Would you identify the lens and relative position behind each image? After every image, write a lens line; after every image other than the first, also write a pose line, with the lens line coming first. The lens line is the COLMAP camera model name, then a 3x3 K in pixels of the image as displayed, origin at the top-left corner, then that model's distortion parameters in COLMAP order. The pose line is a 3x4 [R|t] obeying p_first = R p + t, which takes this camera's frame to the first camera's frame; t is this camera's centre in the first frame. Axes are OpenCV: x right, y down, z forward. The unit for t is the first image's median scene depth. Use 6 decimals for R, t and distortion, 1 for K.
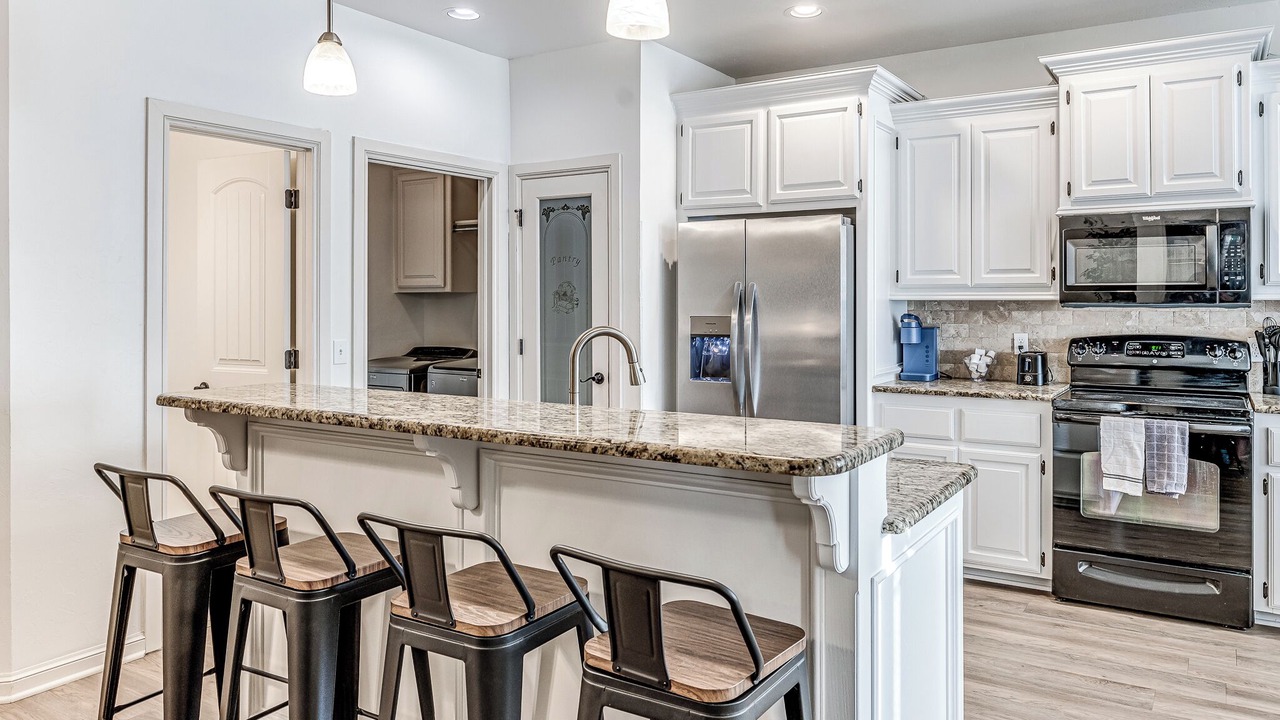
lens RADIAL K [[870.7, 0, 716.7], [0, 870.7, 298.8], [0, 0, 1]] dist [-0.009719, 0.005170]
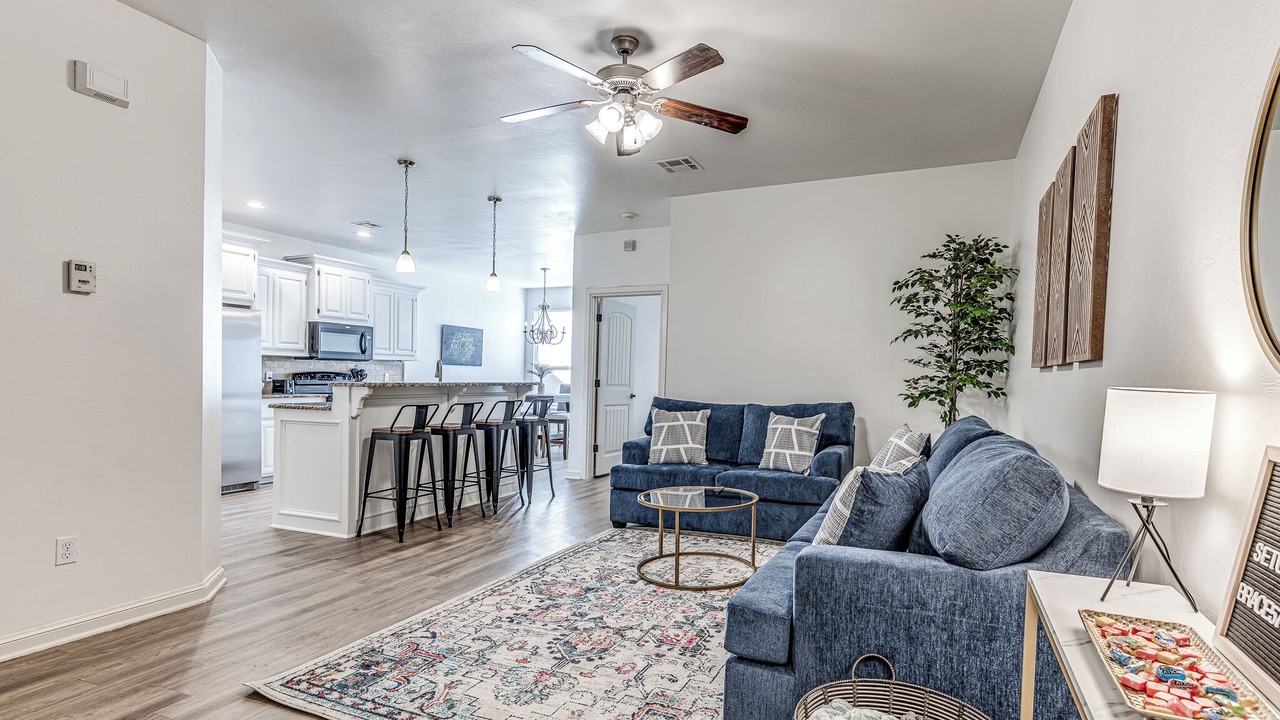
lens RADIAL K [[614.9, 0, 668.7], [0, 614.9, 411.9], [0, 0, 1]] dist [-0.004131, 0.003372]
pose [[-0.120760, -0.056900, 0.991050, -1.404072], [-0.017622, 0.998321, 0.055170, 0.042688], [-0.992525, -0.010802, -0.121560, 0.232535]]
